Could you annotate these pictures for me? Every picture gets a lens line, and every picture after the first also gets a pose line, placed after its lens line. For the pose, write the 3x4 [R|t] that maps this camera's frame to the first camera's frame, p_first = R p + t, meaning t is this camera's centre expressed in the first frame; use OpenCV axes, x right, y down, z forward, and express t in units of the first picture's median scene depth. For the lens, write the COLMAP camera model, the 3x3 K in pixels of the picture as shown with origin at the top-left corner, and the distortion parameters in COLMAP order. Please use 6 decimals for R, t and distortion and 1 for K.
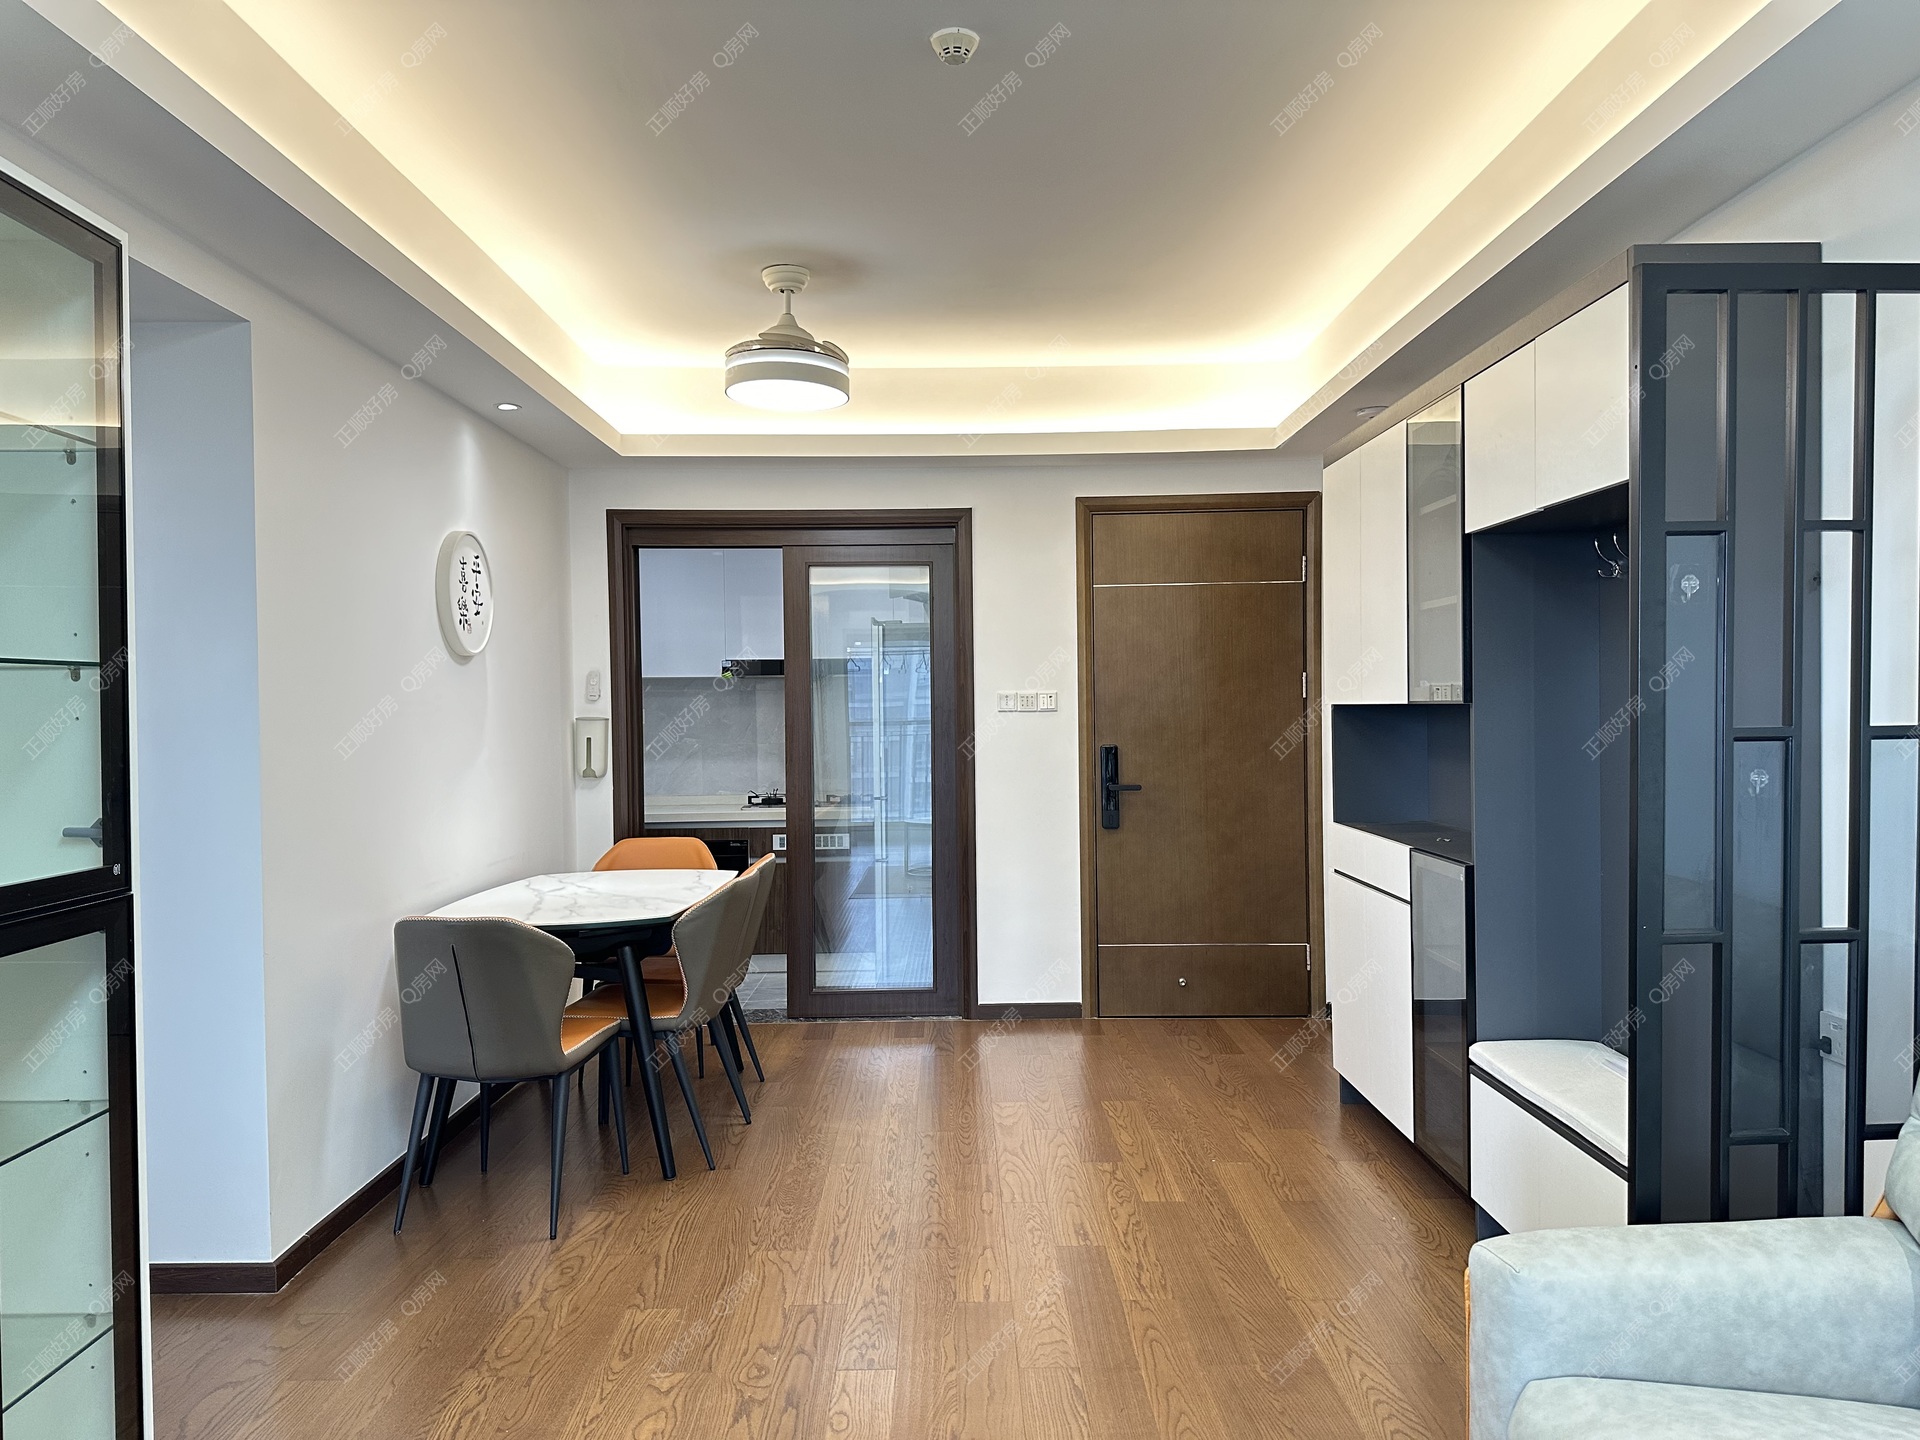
lens RADIAL K [[1317.9, 0, 961.3], [0, 1317.9, 724.5], [0, 0, 1]] dist [0.006175, -0.032698]
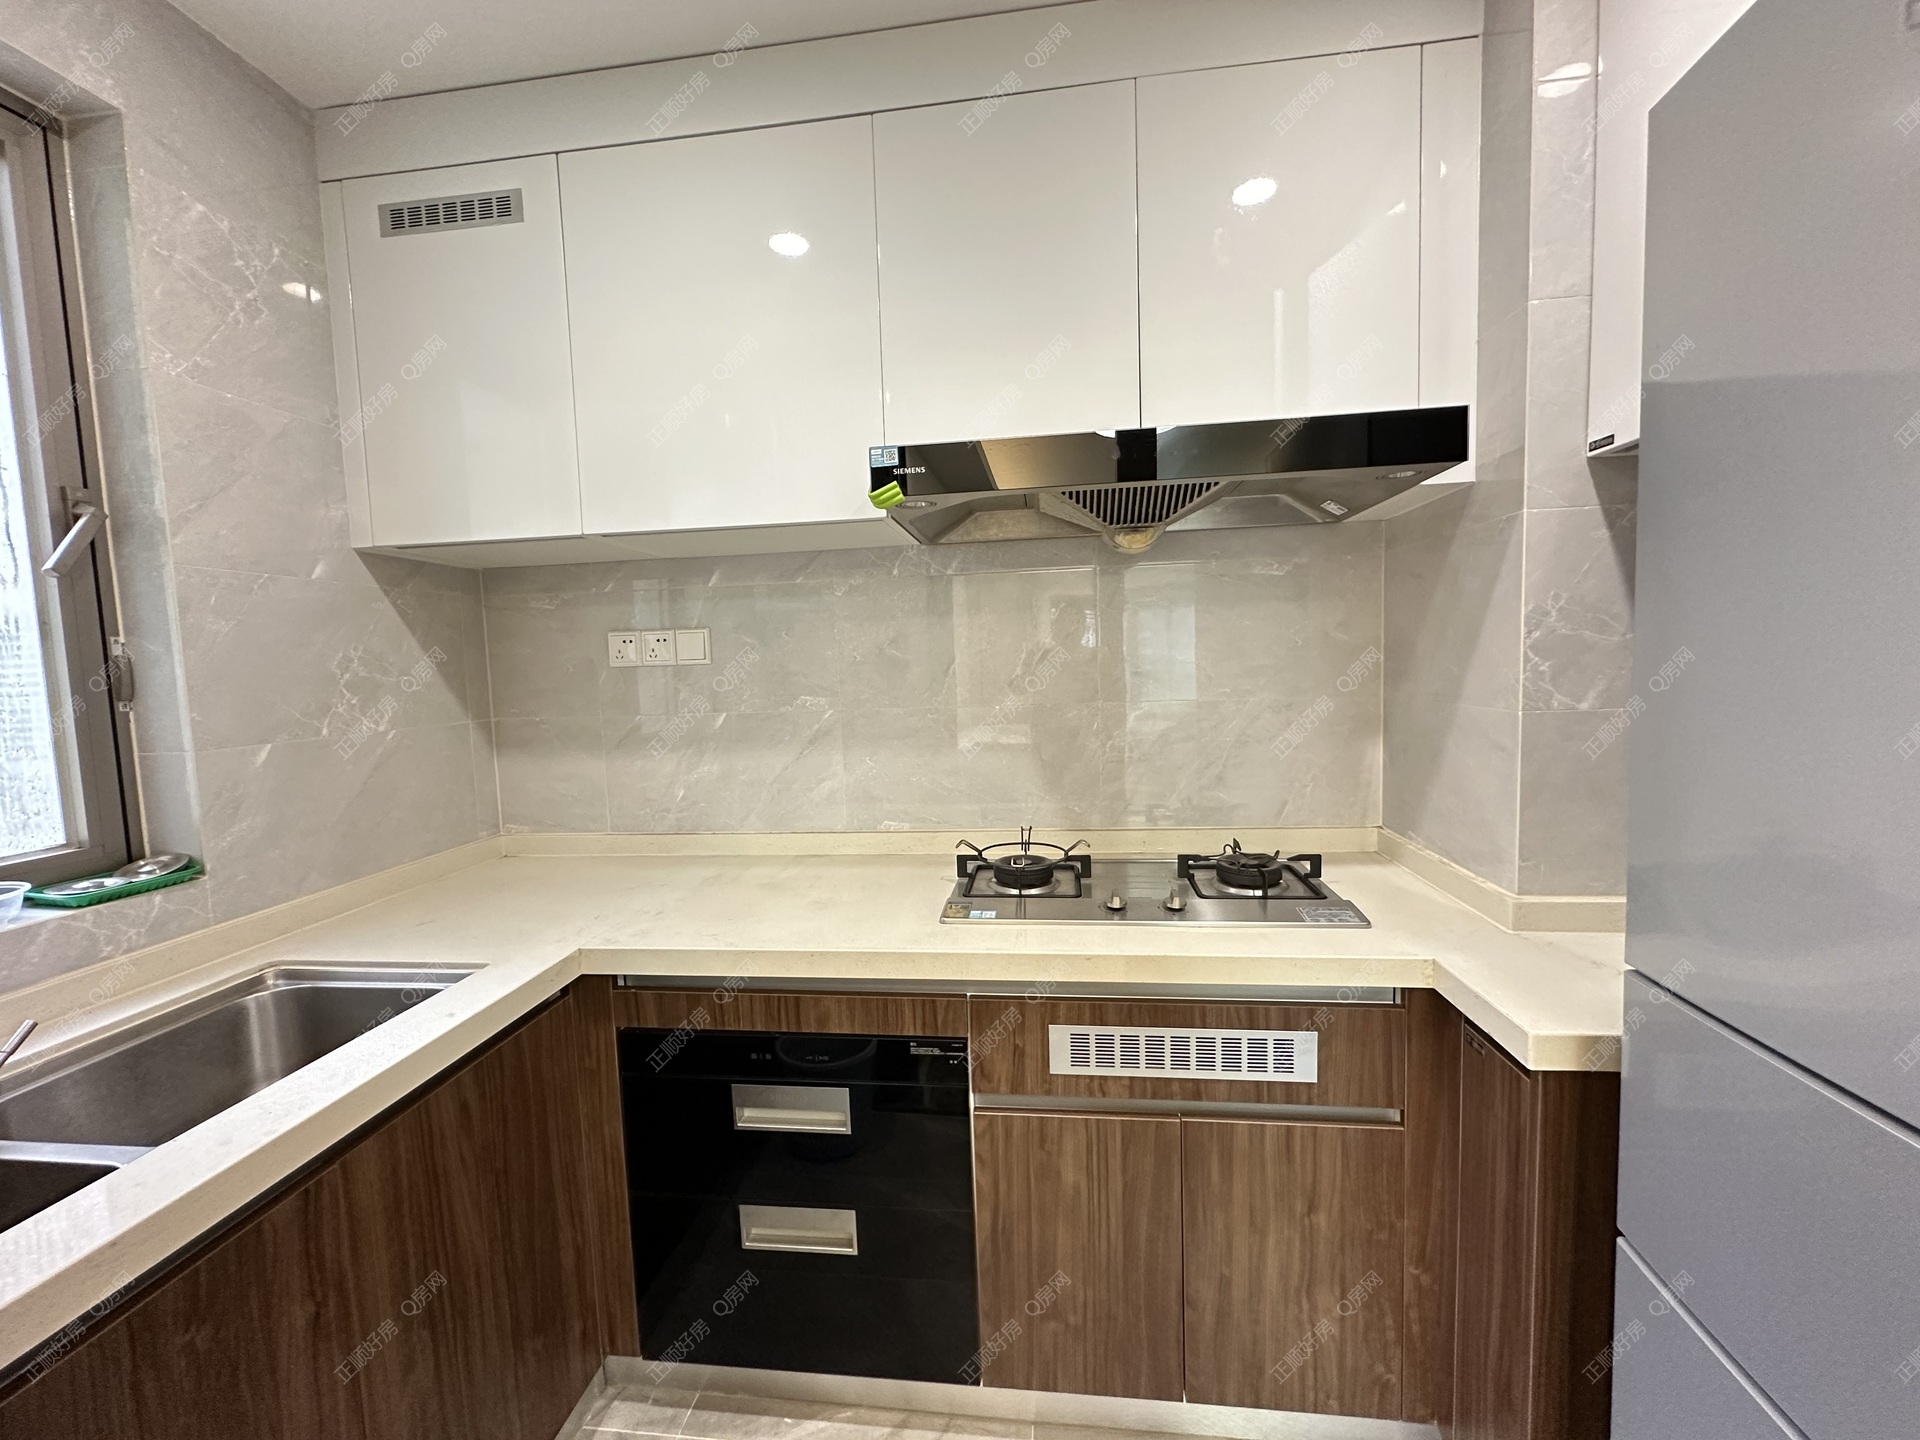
lens RADIAL K [[765.3, 0, 958.0], [0, 765.3, 719.0], [0, 0, 1]] dist [-0.000308, -0.000013]
pose [[0.992052, -0.009678, -0.125459, -0.140768], [0.017431, 0.997995, 0.060847, 0.003493], [0.124619, -0.062550, 0.990231, 0.829604]]
